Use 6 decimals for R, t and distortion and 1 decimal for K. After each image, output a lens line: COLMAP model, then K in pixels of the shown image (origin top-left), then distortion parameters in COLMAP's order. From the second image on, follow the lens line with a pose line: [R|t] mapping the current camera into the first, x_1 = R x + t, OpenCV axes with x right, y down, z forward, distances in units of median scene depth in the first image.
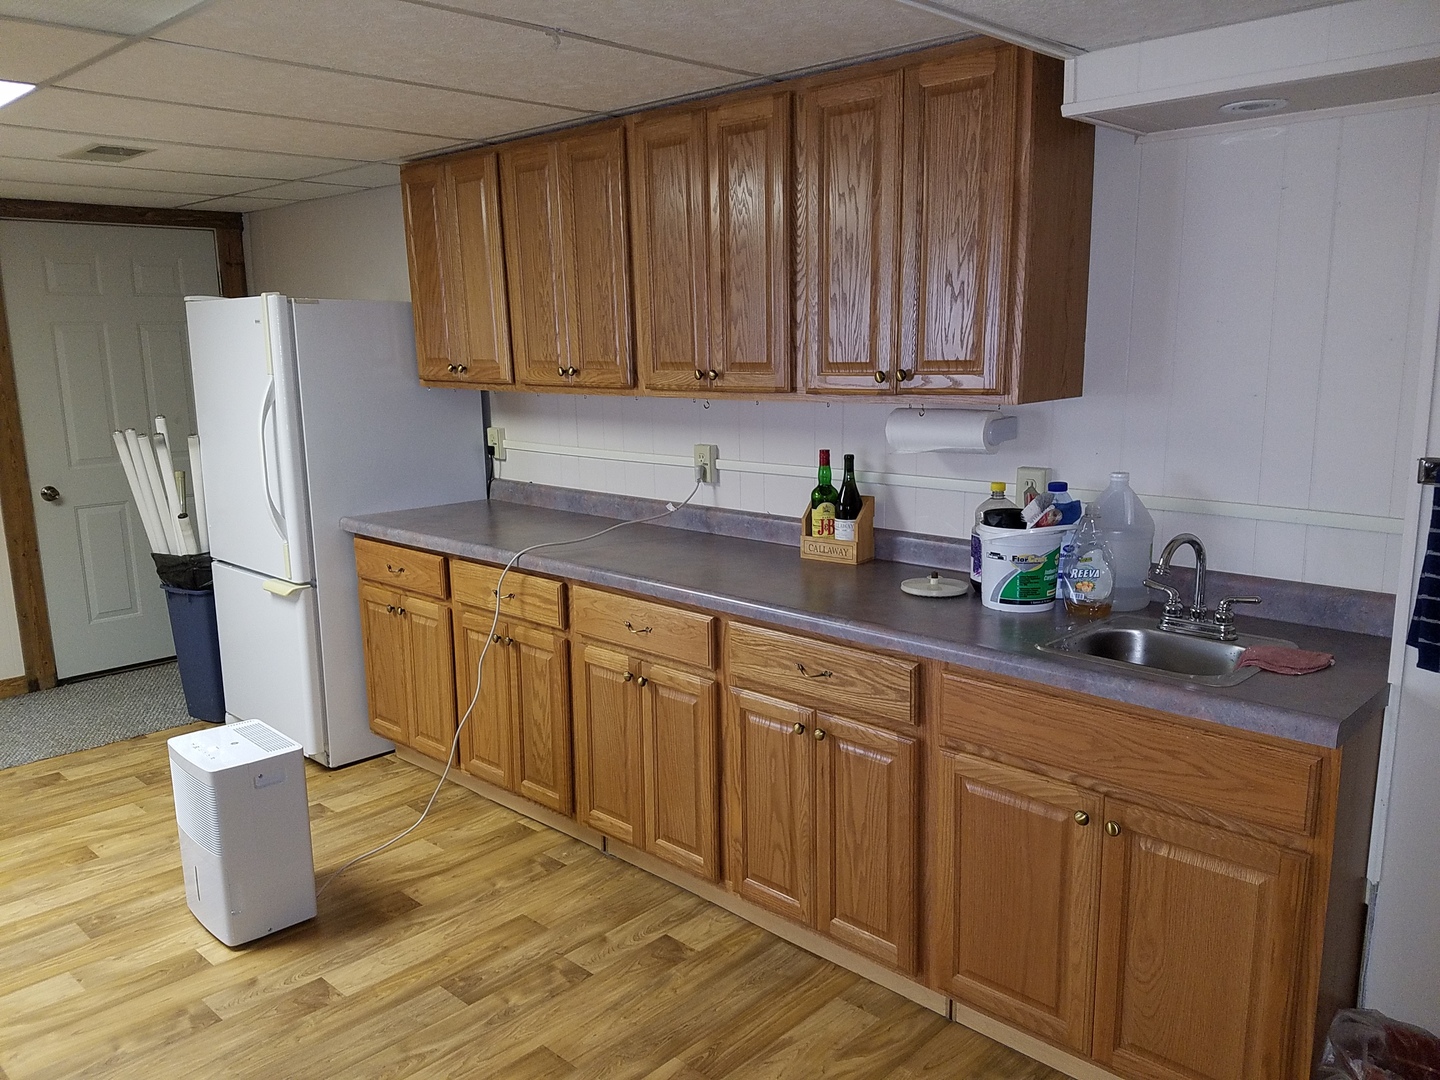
lens RADIAL K [[1109.1, 0, 718.7], [0, 1109.1, 542.7], [0, 0, 1]] dist [0.016014, -0.049084]
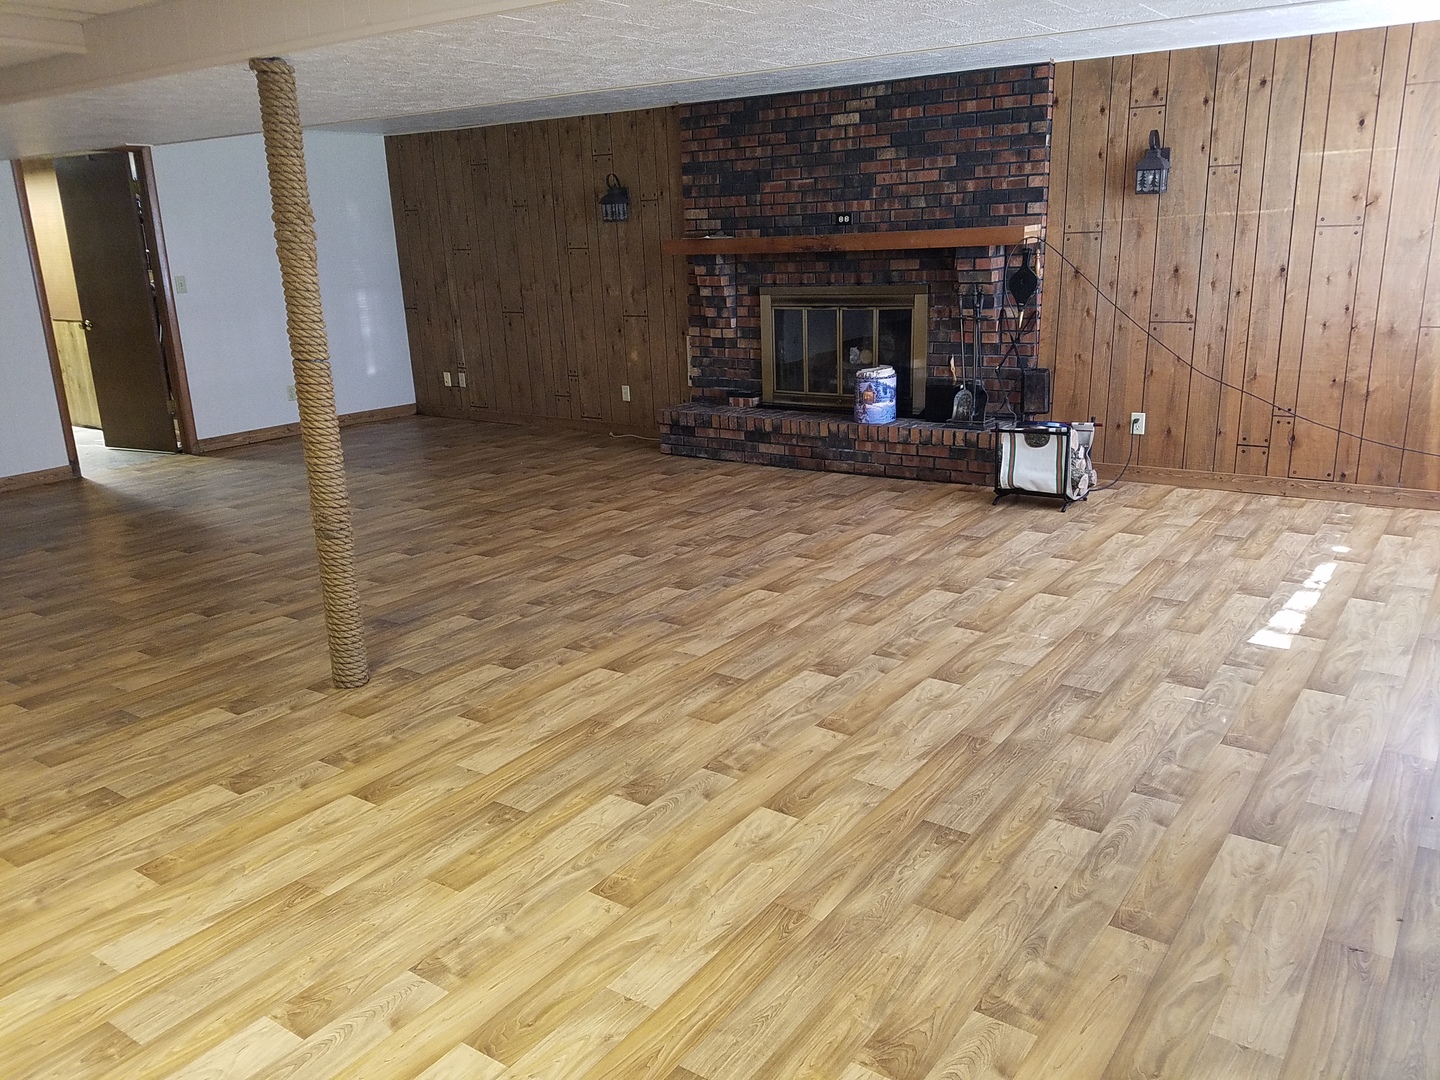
lens RADIAL K [[1109.1, 0, 719.9], [0, 1109.1, 539.9], [0, 0, 1]] dist [0.016014, -0.049084]
pose [[-0.987620, 0.087627, -0.130112, -0.591123], [0.022652, 0.900406, 0.434461, -0.246688], [0.155224, 0.426135, -0.891243, 1.632209]]
